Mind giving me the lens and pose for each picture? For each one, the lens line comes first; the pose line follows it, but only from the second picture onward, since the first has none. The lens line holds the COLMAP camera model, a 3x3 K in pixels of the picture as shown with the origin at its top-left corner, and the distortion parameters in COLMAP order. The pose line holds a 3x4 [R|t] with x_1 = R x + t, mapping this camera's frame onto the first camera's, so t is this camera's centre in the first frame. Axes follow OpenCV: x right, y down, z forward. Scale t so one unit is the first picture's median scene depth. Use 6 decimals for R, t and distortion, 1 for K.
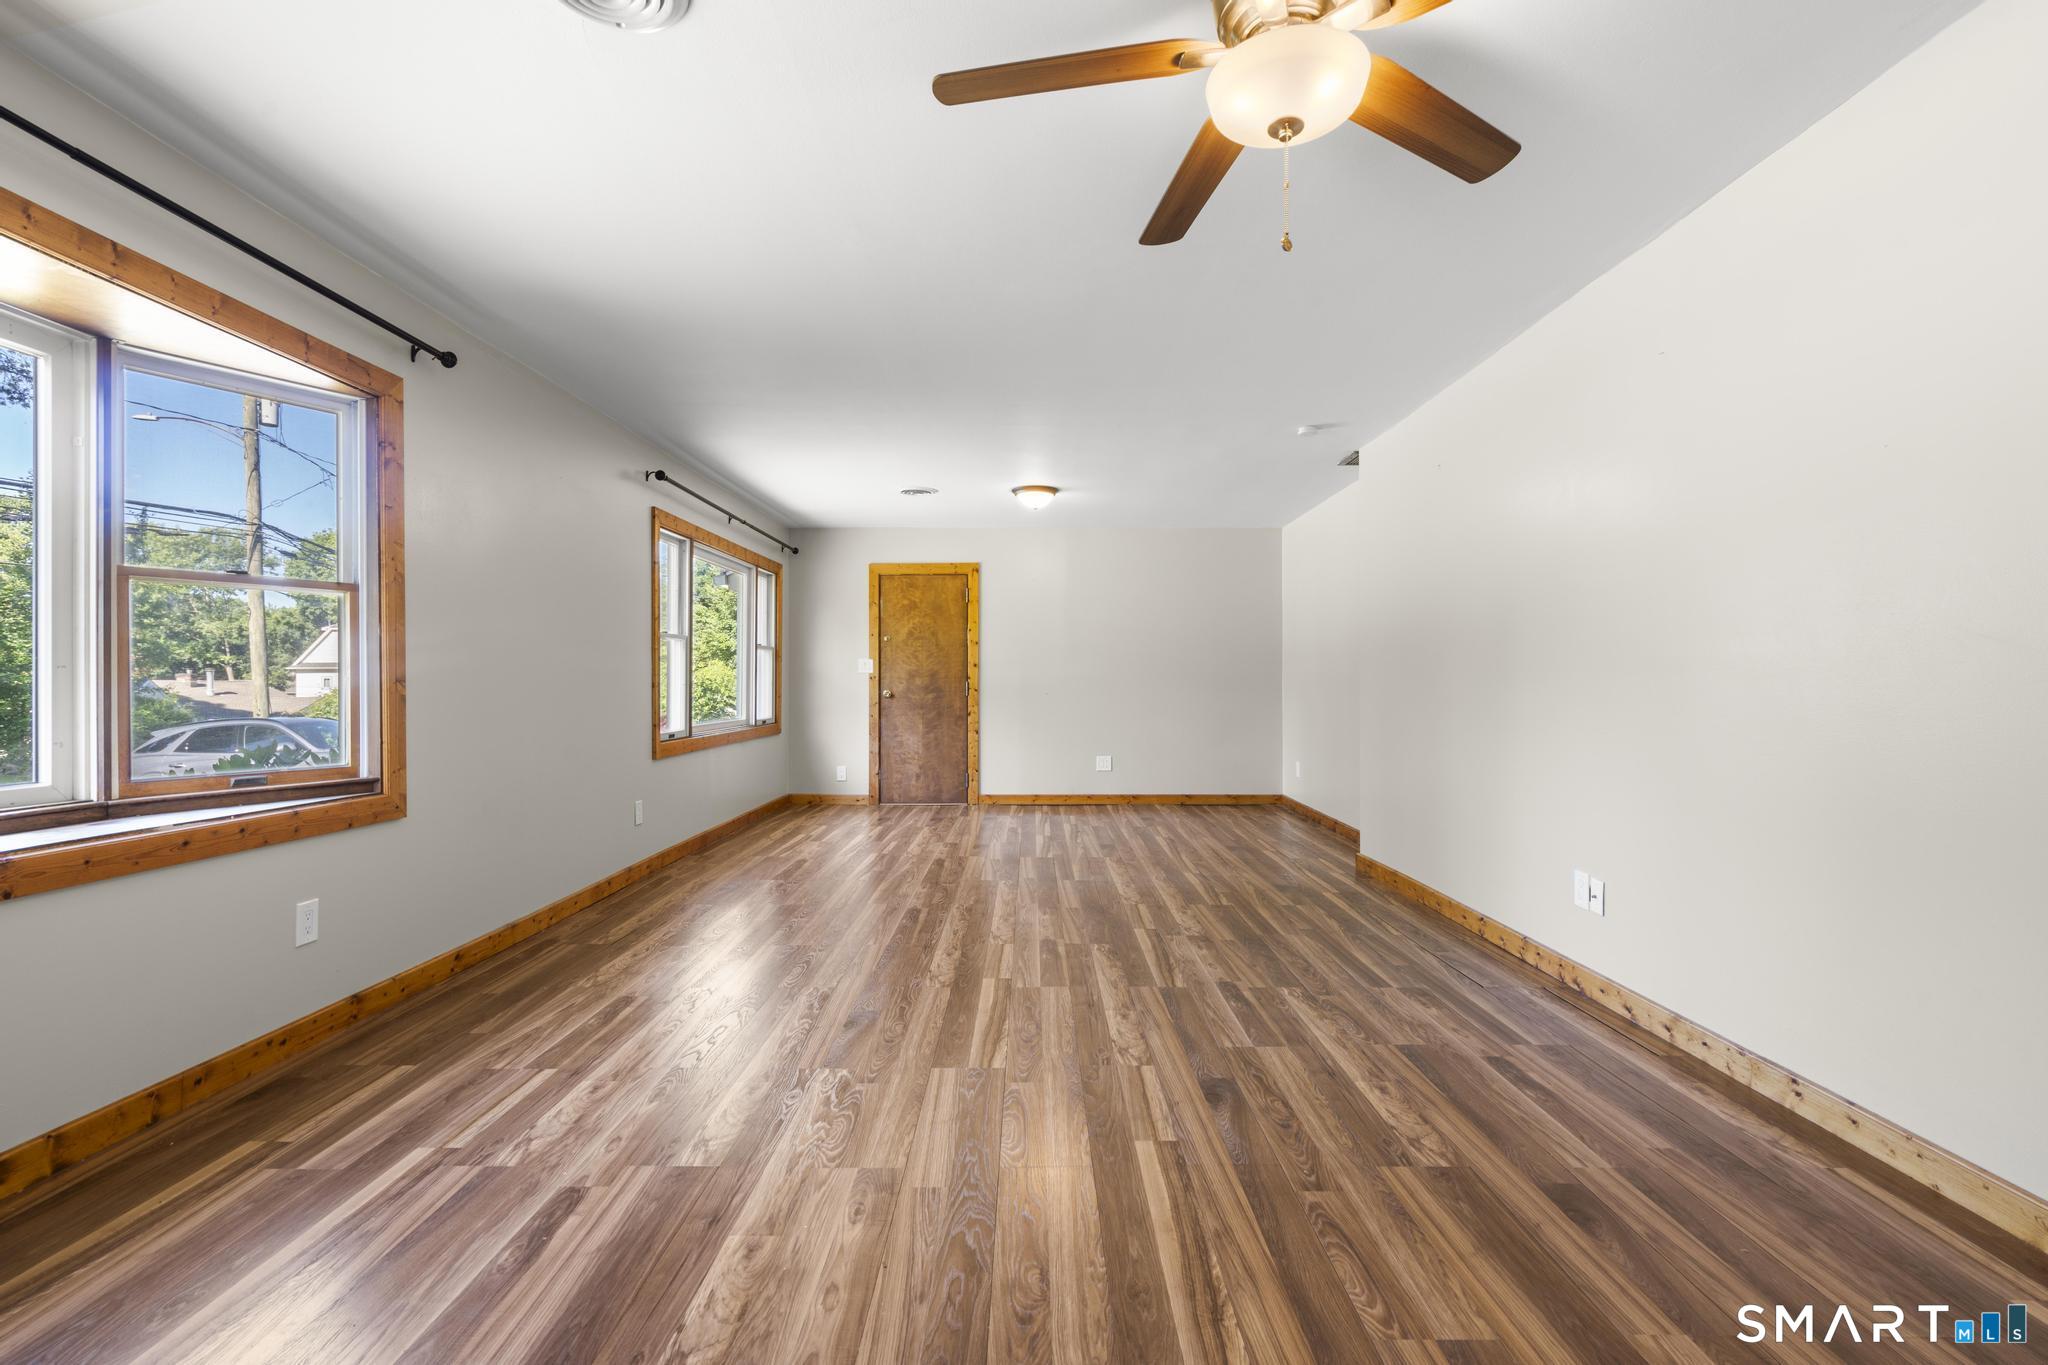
lens RADIAL K [[920.2, 0, 1028.7], [0, 920.2, 686.4], [0, 0, 1]] dist [-0.008824, 0.003069]
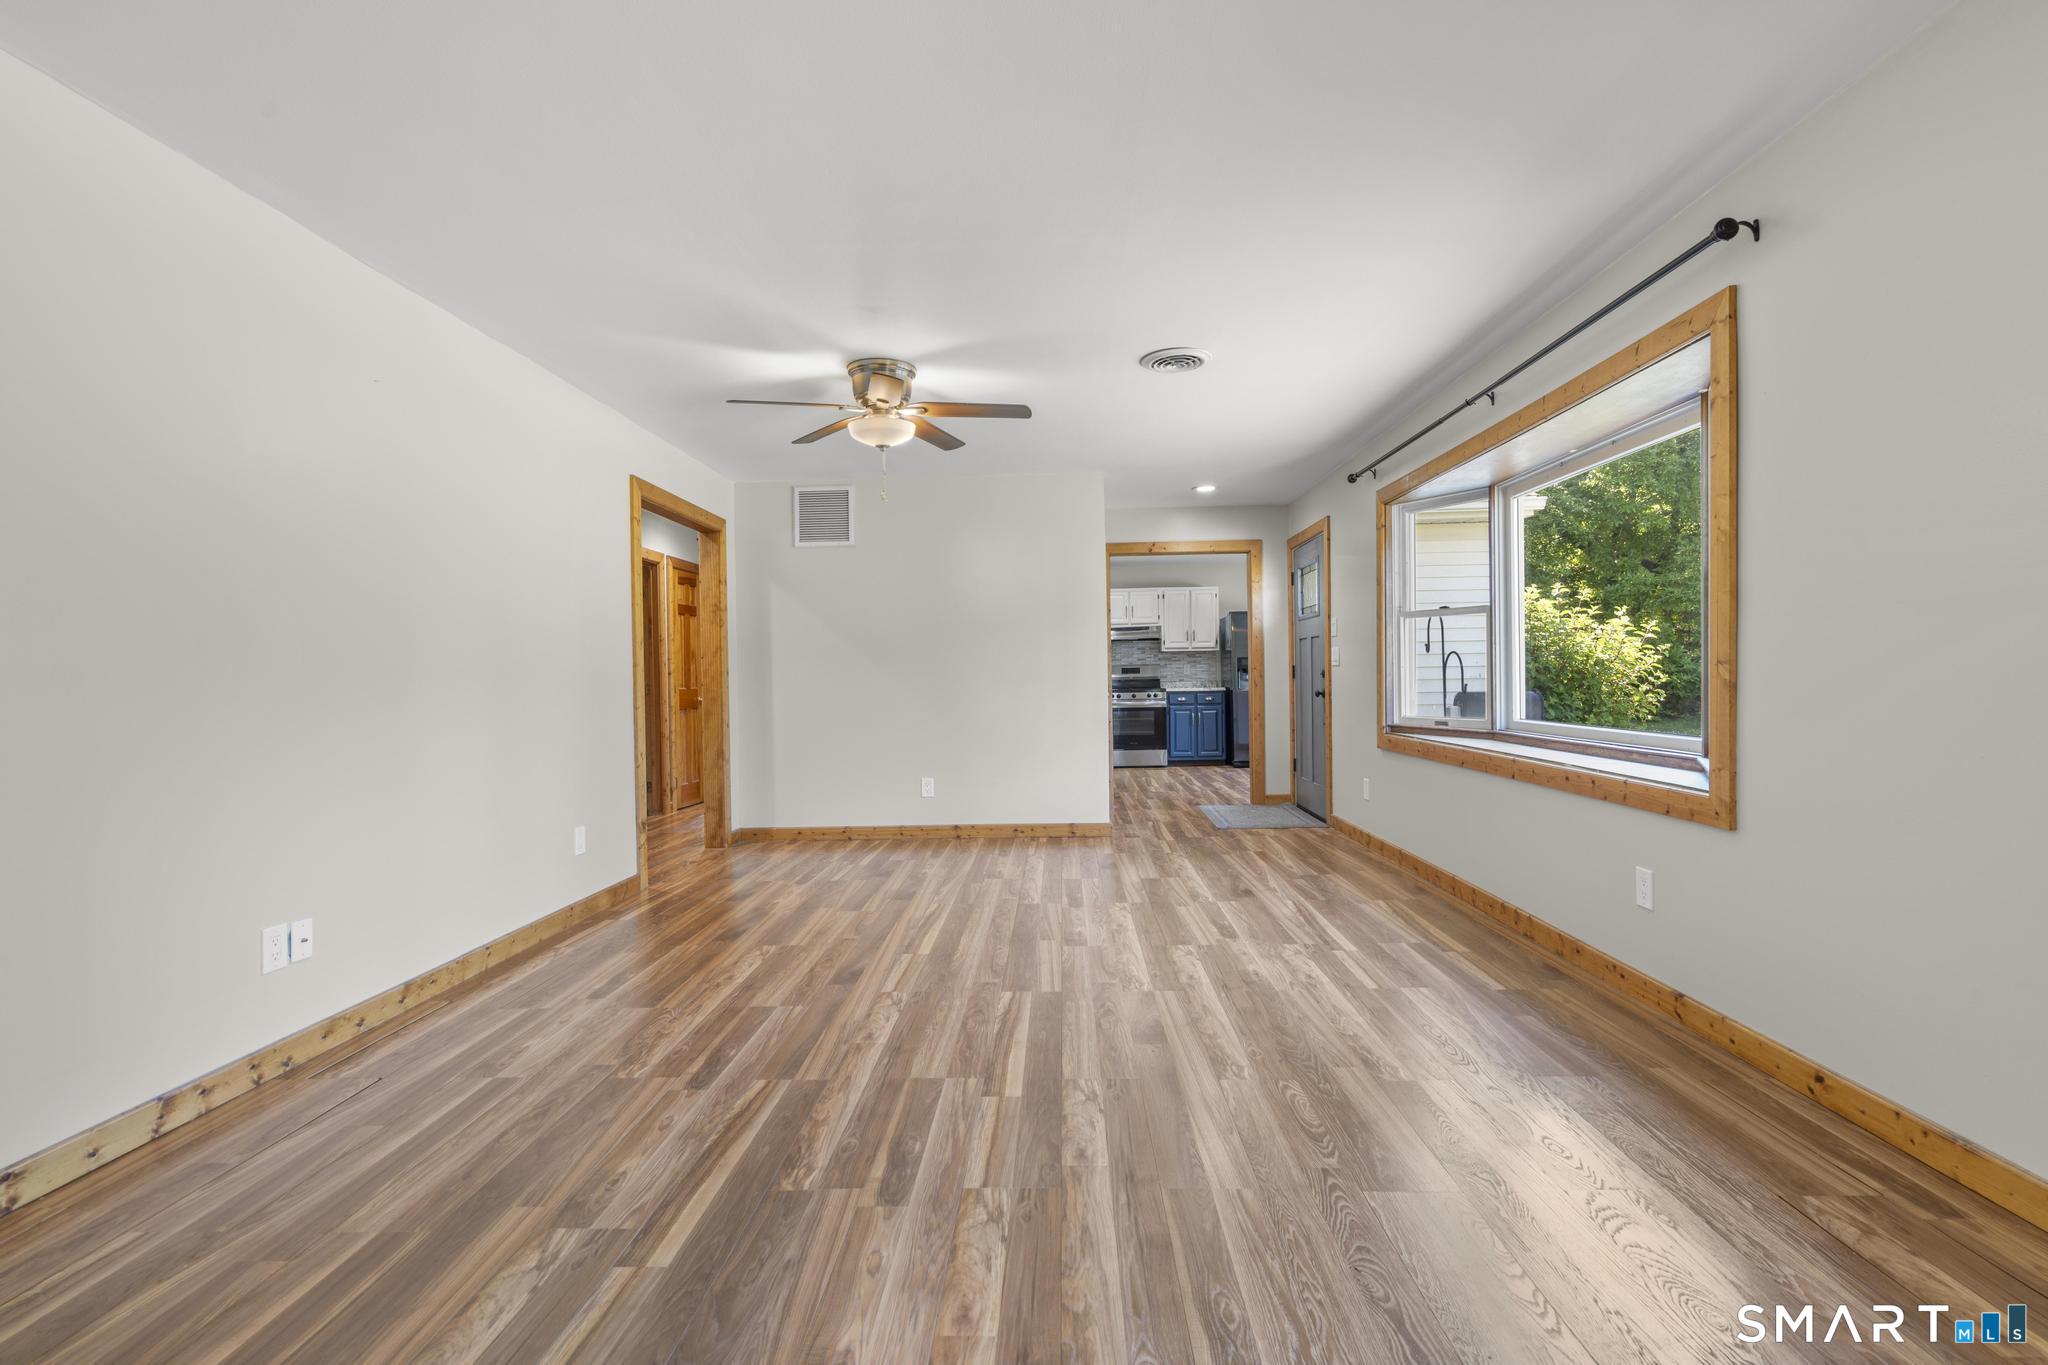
lens RADIAL K [[920.2, 0, 1044.2], [0, 920.2, 683.0], [0, 0, 1]] dist [-0.008824, 0.003069]
pose [[-0.999688, 0.018199, 0.017125, -0.091140], [0.018368, 0.999783, 0.009804, -0.006603], [-0.016943, 0.010115, -0.999805, 1.825602]]
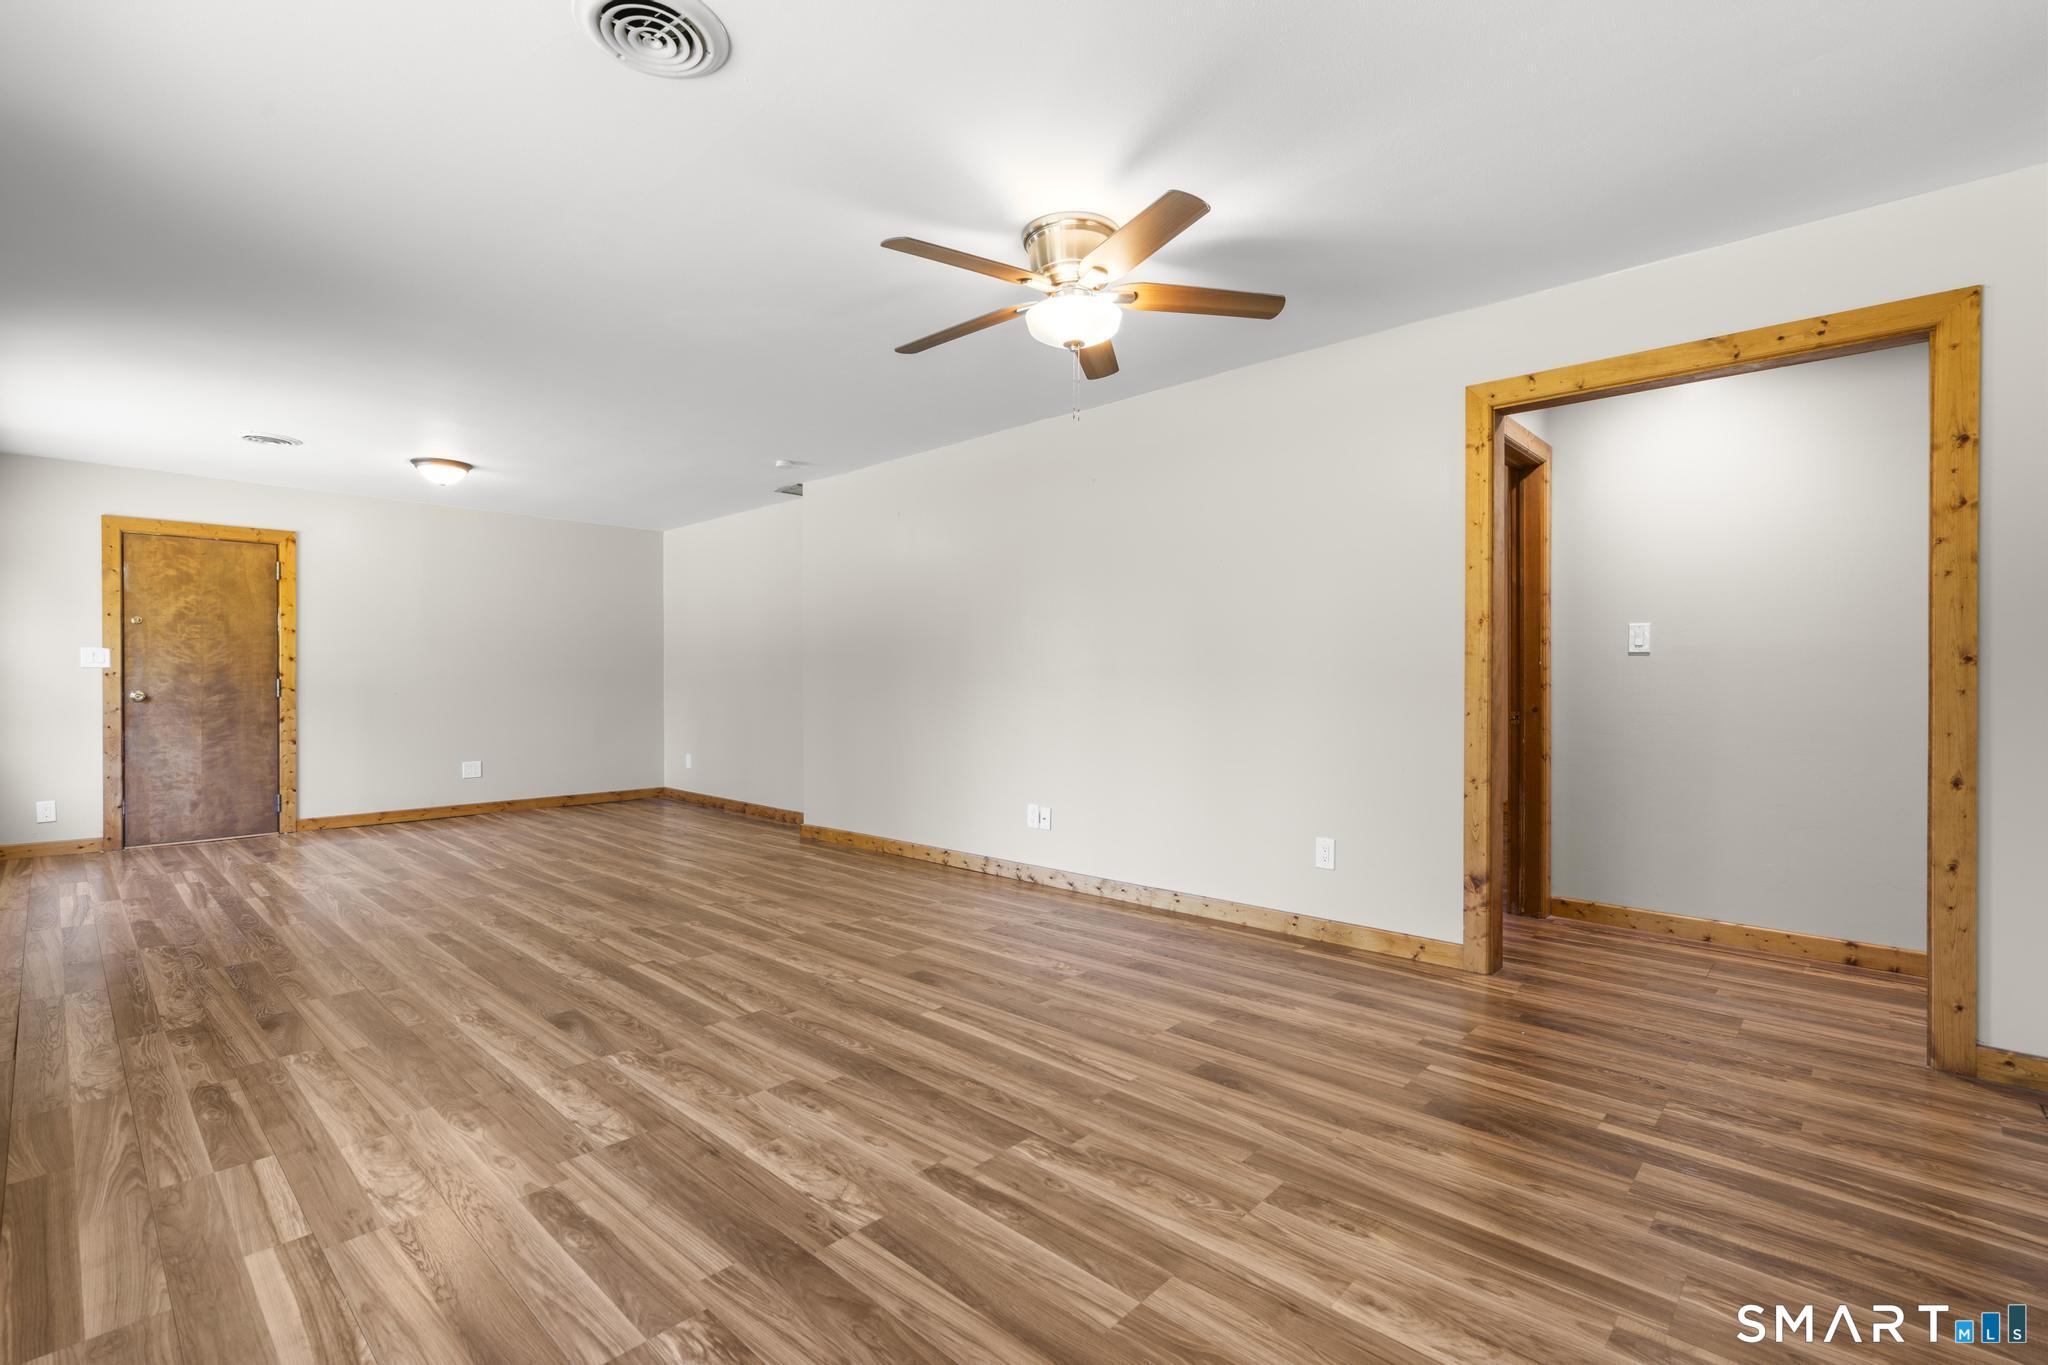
lens RADIAL K [[920.2, 0, 1028.2], [0, 920.2, 692.9], [0, 0, 1]] dist [-0.008824, 0.003069]
pose [[0.680664, -0.010383, 0.732522, -0.533350], [0.003016, 0.999931, 0.011371, -0.000944], [-0.732589, -0.005531, 0.680648, -0.036543]]
